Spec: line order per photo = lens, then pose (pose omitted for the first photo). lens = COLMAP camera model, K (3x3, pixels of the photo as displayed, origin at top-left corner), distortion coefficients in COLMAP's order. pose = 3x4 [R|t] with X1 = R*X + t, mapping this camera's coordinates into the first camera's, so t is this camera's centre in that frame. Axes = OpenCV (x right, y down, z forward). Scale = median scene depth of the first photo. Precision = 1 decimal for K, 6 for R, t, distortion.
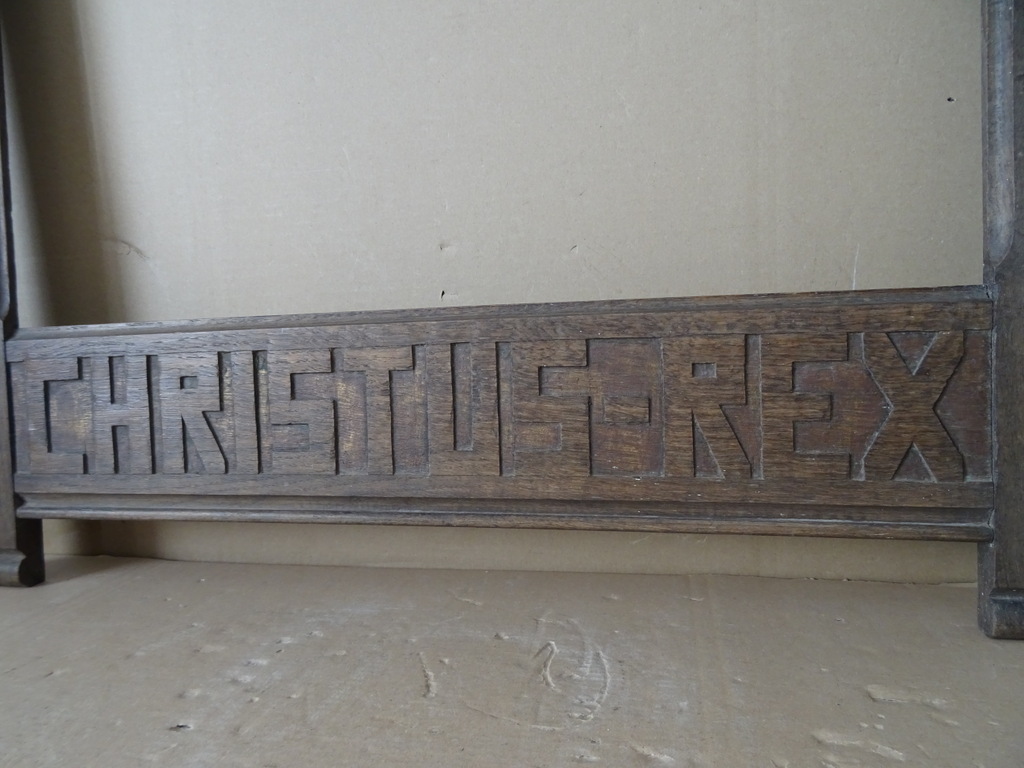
lens RADIAL K [[719.4, 0, 509.7], [0, 719.4, 393.3], [0, 0, 1]] dist [-0.022700, 0.017377]
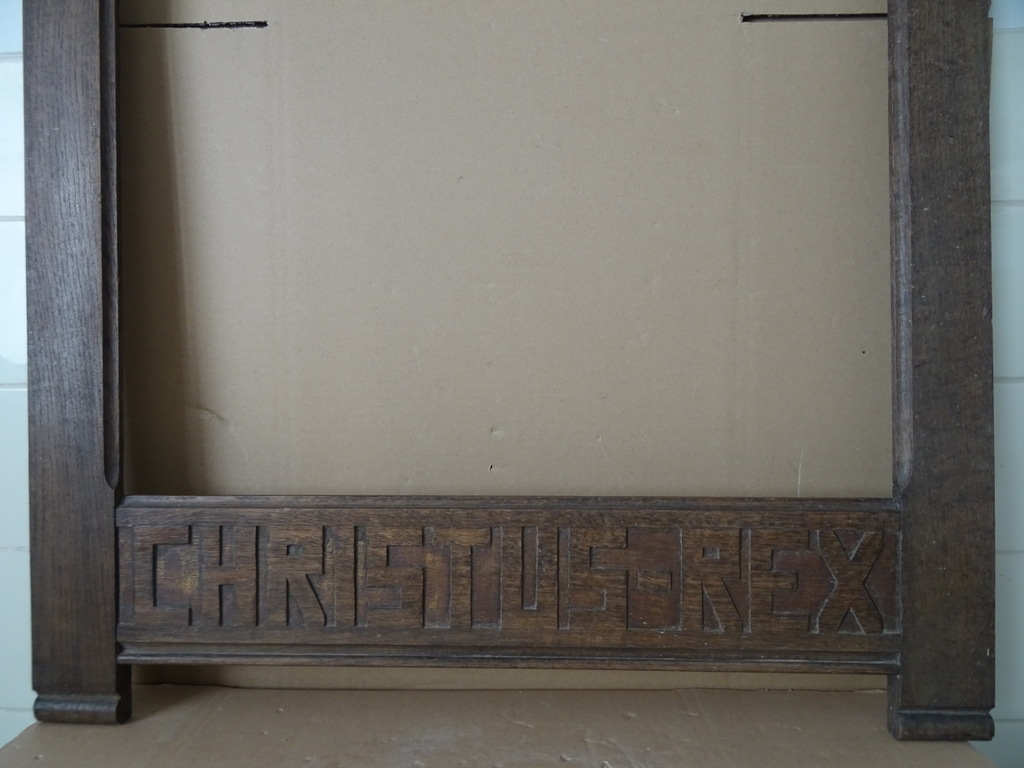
lens RADIAL K [[719.4, 0, 508.3], [0, 719.4, 385.9], [0, 0, 1]] dist [-0.022700, 0.017377]
pose [[0.983267, 0.029864, 0.179704, -0.344502], [-0.020879, 0.998445, -0.051684, -0.254159], [-0.180968, 0.047067, 0.982362, -0.281844]]
